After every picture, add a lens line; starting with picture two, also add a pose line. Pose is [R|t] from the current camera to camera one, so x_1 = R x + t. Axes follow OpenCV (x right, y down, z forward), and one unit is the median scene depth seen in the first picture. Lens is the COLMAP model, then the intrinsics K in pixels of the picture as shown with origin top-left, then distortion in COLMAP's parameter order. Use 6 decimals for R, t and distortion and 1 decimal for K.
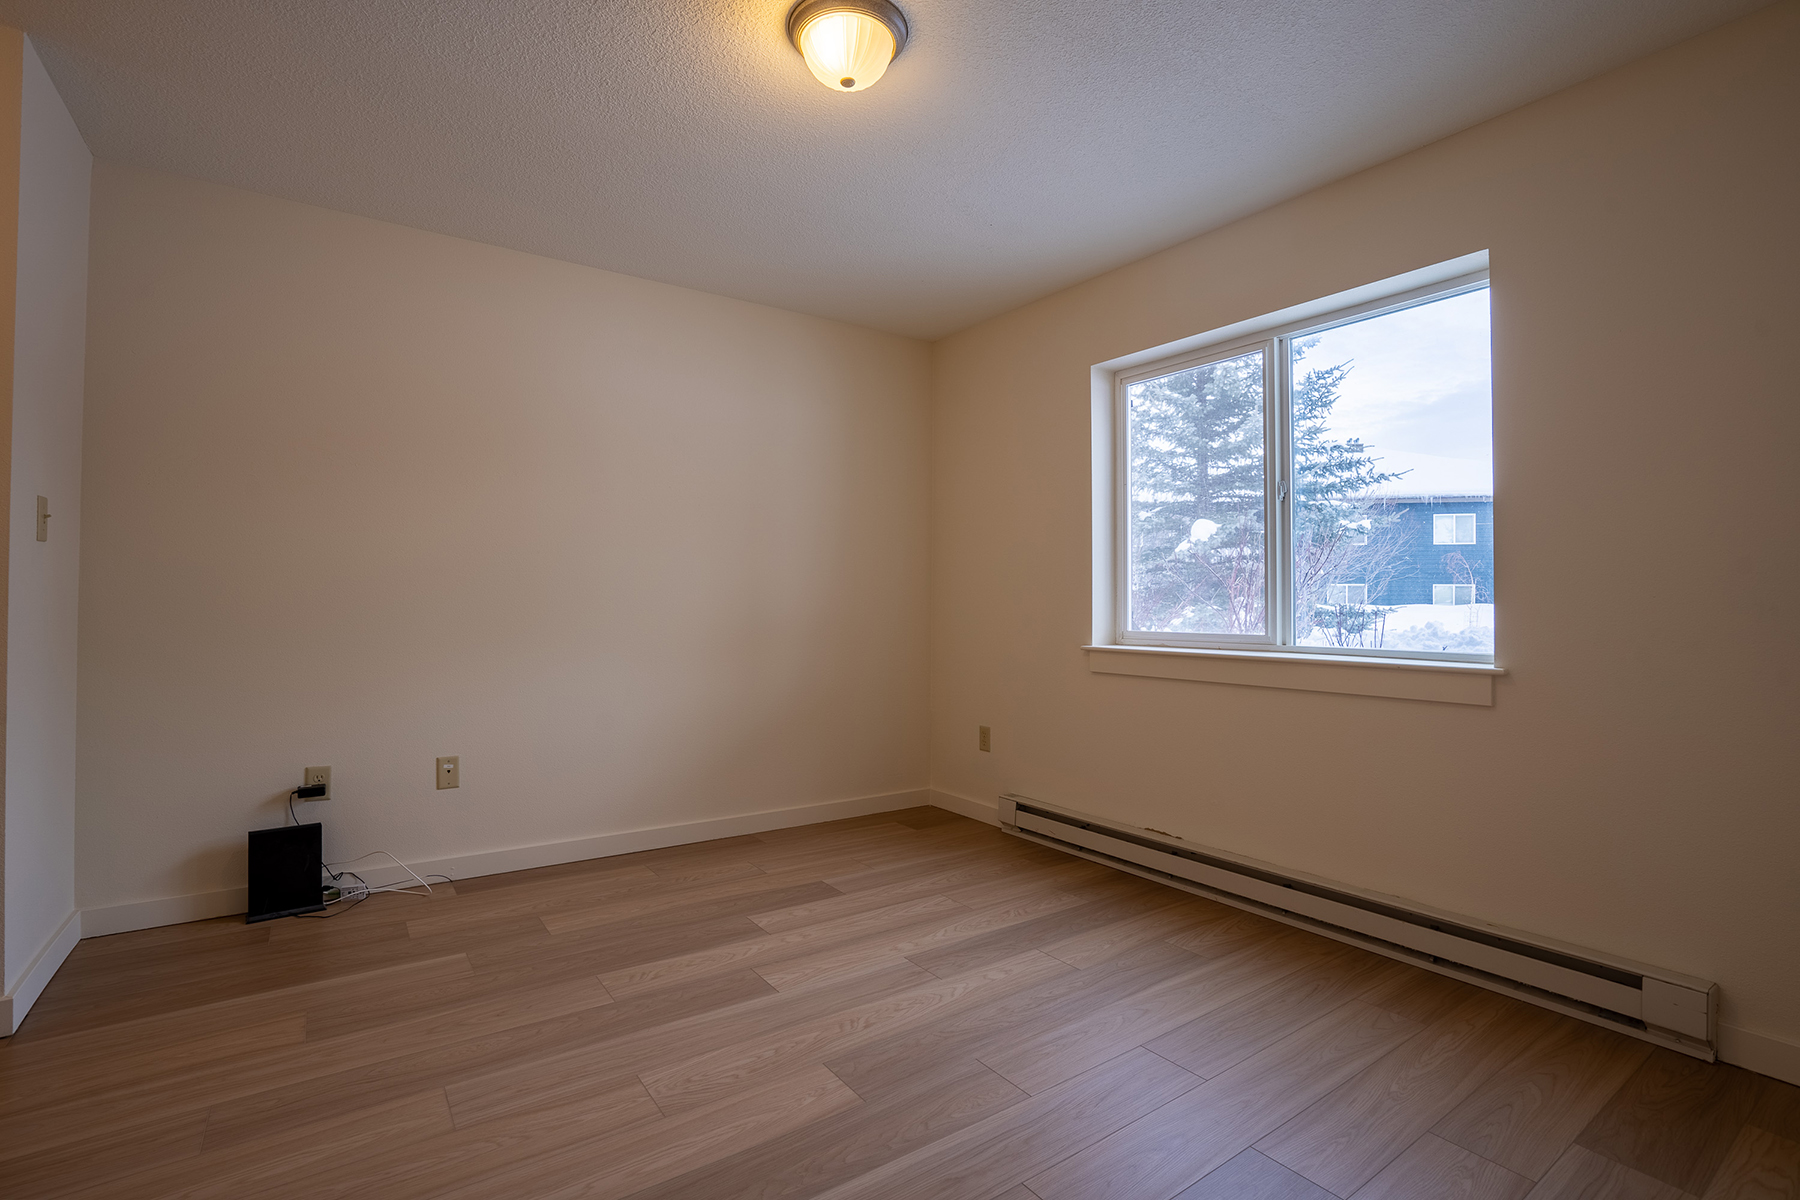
lens RADIAL K [[826.1, 0, 886.4], [0, 826.1, 596.2], [0, 0, 1]] dist [-0.030766, 0.009351]
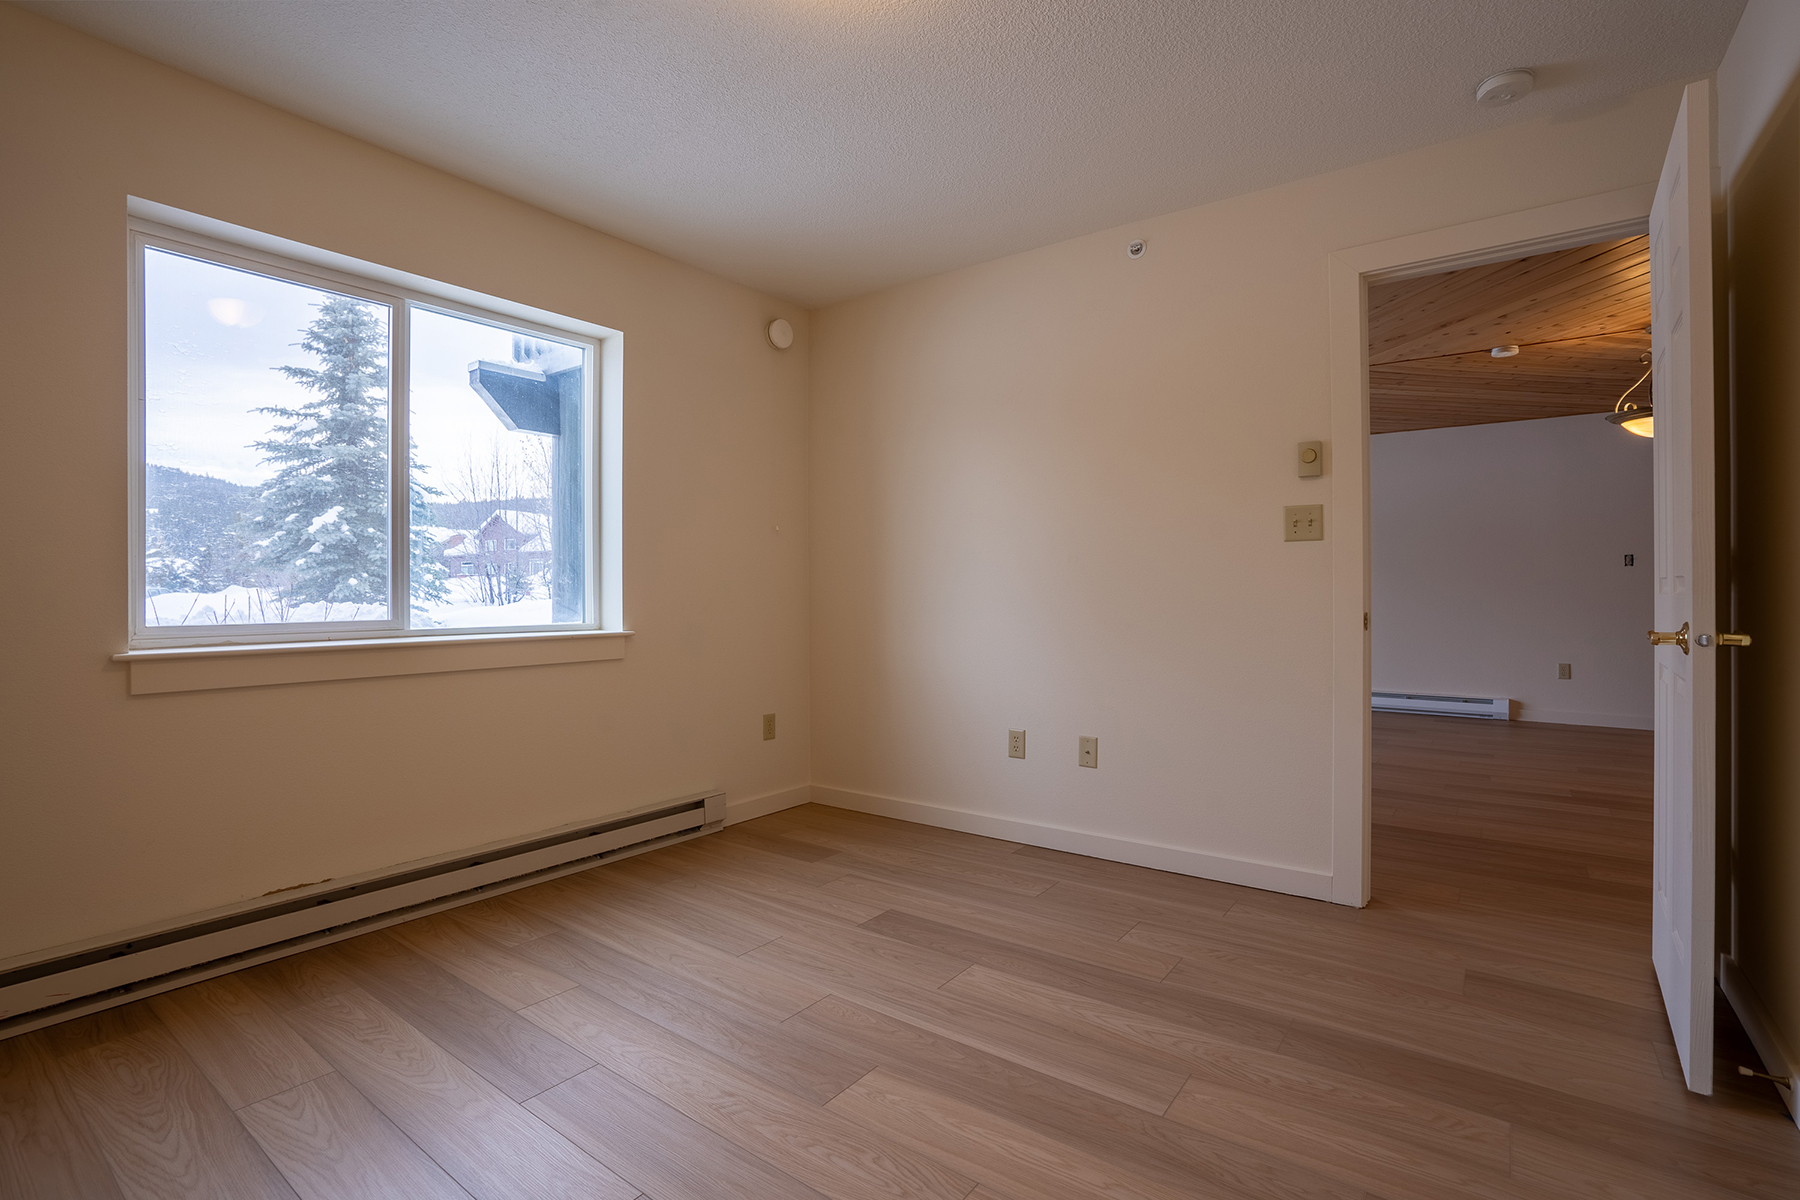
lens RADIAL K [[826.1, 0, 909.5], [0, 826.1, 599.2], [0, 0, 1]] dist [-0.030766, 0.009351]
pose [[-0.316987, -0.012710, 0.948345, -0.673923], [-0.012440, 0.999880, 0.009243, 0.010197], [-0.948348, -0.008867, -0.317107, 0.859460]]
